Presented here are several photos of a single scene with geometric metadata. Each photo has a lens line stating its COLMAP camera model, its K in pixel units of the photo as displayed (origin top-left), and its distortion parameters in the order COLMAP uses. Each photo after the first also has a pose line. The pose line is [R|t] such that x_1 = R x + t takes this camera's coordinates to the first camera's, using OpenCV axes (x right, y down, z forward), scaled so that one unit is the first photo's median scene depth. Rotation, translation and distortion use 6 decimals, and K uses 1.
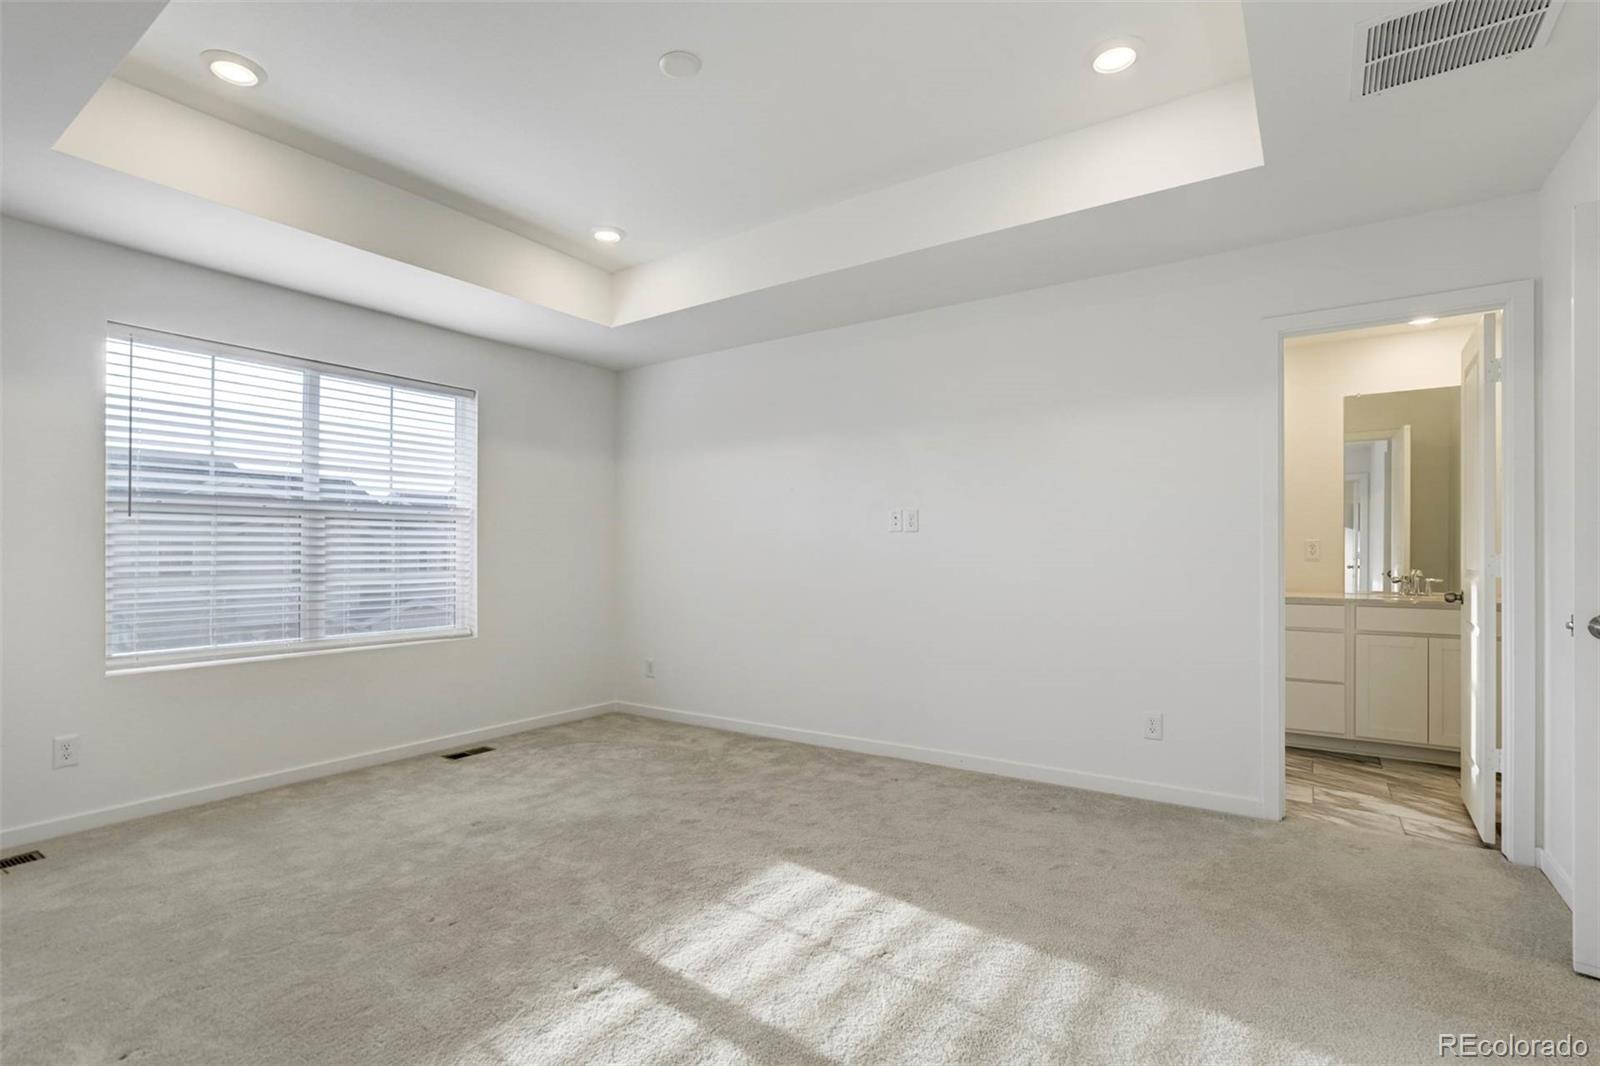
lens RADIAL K [[827.1, 0, 805.7], [0, 827.1, 554.8], [0, 0, 1]] dist [0.001574, 0.000332]
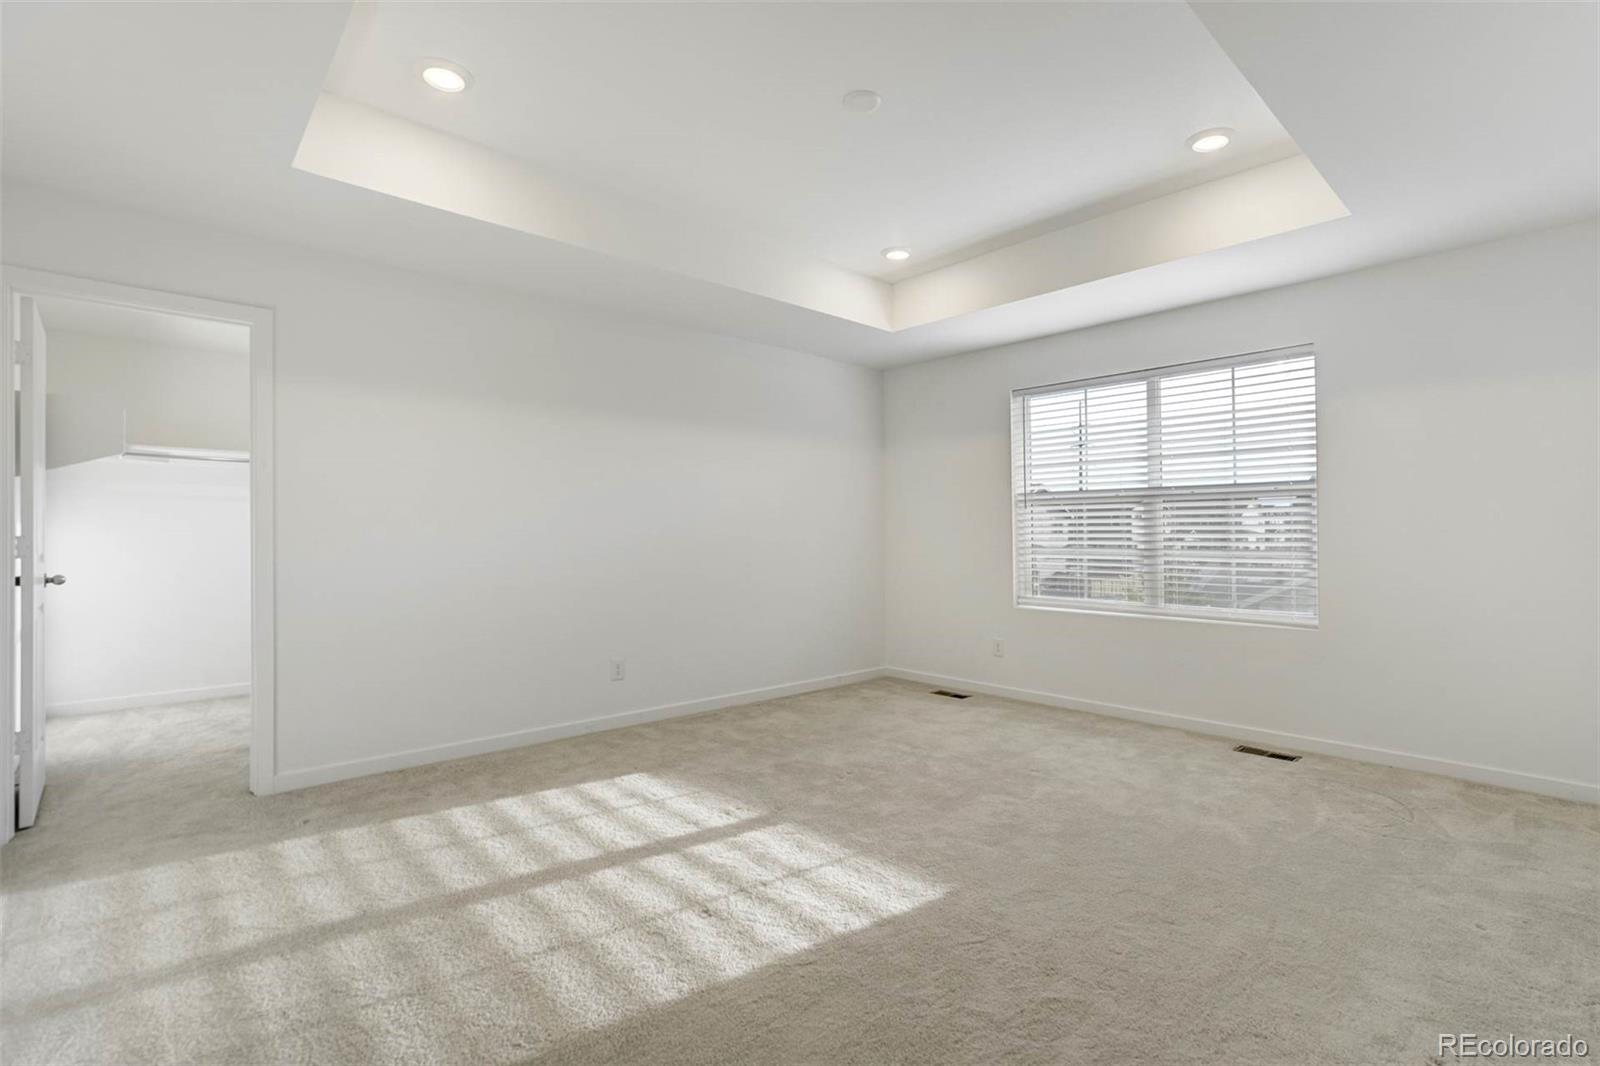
lens RADIAL K [[751.6, 0, 800.0], [0, 751.6, 533.0], [0, 0, 1]] dist [-0.000863, 0.000114]
pose [[-0.258346, -0.006289, -0.966032, 0.587326], [-0.006368, 0.999968, -0.004807, 0.007997], [0.966032, 0.004910, -0.258378, 0.820576]]
